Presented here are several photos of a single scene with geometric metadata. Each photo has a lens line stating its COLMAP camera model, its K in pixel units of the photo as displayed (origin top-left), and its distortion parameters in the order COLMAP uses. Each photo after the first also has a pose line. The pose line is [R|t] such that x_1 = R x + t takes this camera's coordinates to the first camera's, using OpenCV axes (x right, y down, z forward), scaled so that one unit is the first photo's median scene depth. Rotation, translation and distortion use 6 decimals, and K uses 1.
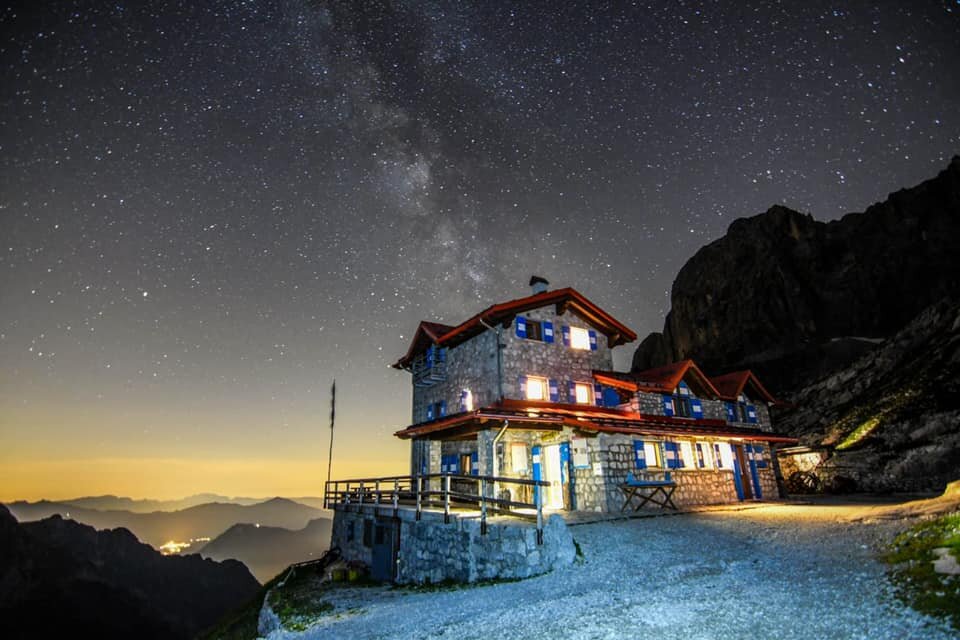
lens RADIAL K [[482.9, 0, 477.2], [0, 482.9, 318.8], [0, 0, 1]] dist [-0.000665, -0.001457]
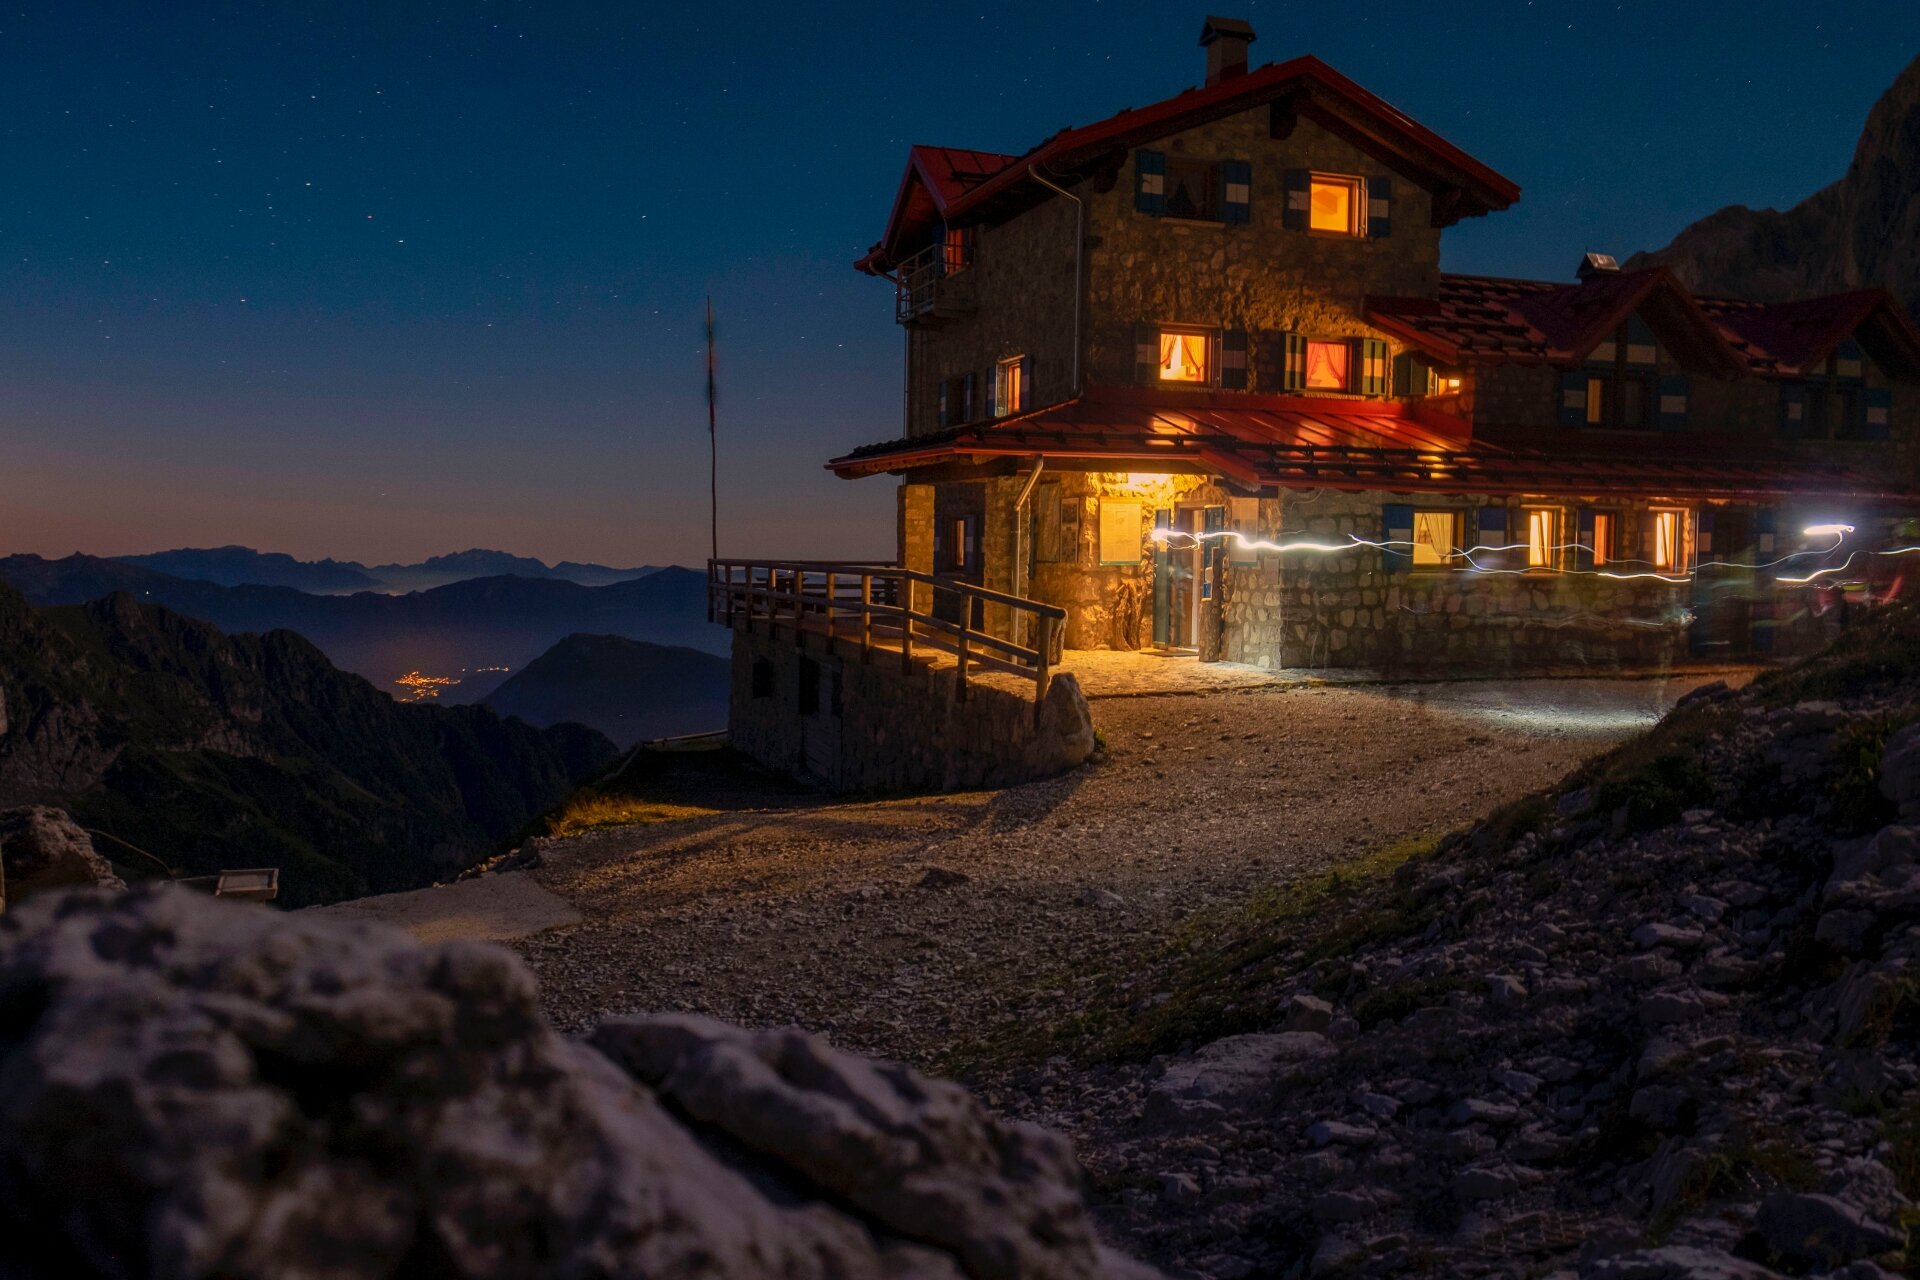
lens RADIAL K [[1596.8, 0, 963.6], [0, 1596.8, 640.5], [0, 0, 1]] dist [-0.000505, 0.004684]
pose [[0.980527, 0.042164, -0.191804, 0.185620], [0.034309, 0.924880, 0.378708, -0.118072], [0.193364, -0.377914, 0.905423, -0.228270]]
